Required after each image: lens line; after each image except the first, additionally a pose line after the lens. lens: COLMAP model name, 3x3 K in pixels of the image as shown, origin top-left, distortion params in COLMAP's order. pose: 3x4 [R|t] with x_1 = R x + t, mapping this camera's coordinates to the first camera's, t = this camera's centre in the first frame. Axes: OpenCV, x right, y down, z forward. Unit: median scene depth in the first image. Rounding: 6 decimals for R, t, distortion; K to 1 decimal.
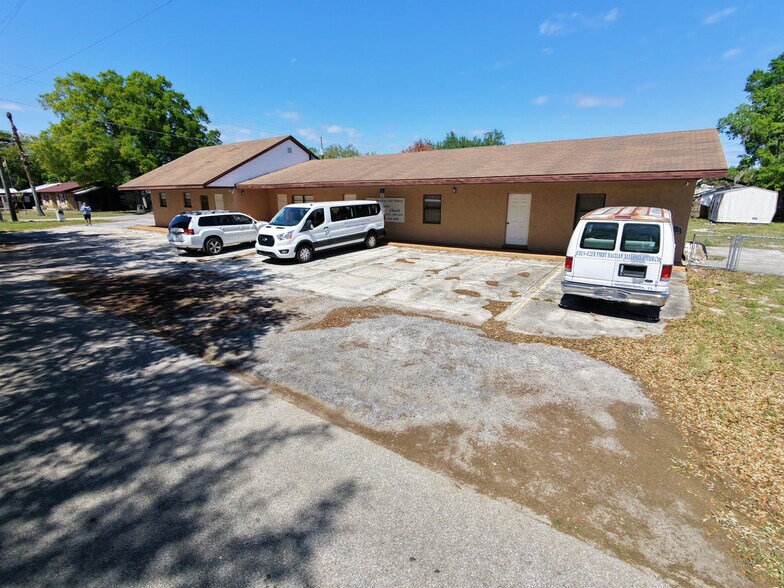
lens RADIAL K [[377.2, 0, 392.0], [0, 377.2, 294.0], [0, 0, 1]] dist [-0.001818, 0.002599]
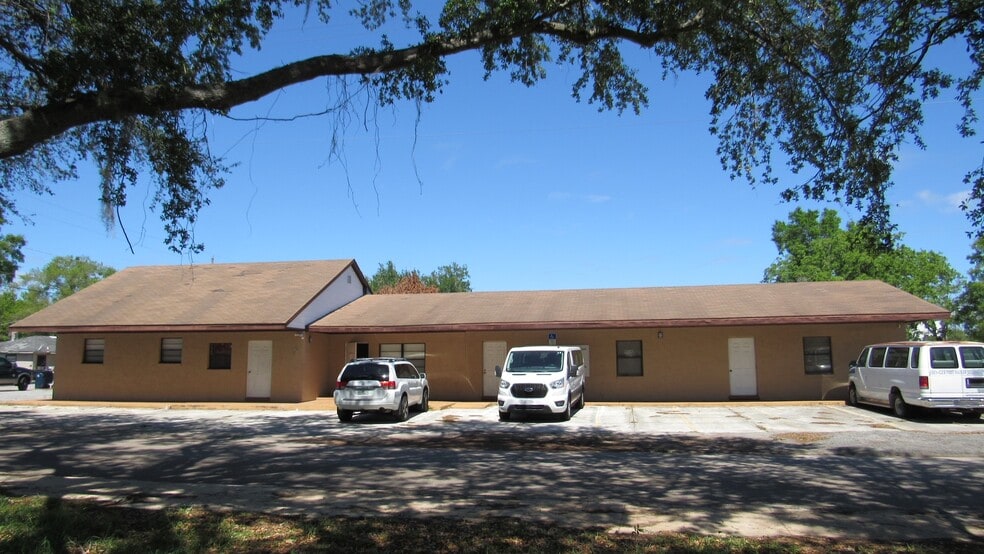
lens RADIAL K [[701.9, 0, 492.0], [0, 701.9, 277.0], [0, 0, 1]] dist [-0.036339, -0.001688]
pose [[0.910499, 0.047862, 0.410731, -0.891301], [0.110033, 0.929426, -0.352223, 0.120151], [-0.398602, 0.365893, 0.840975, -0.215193]]
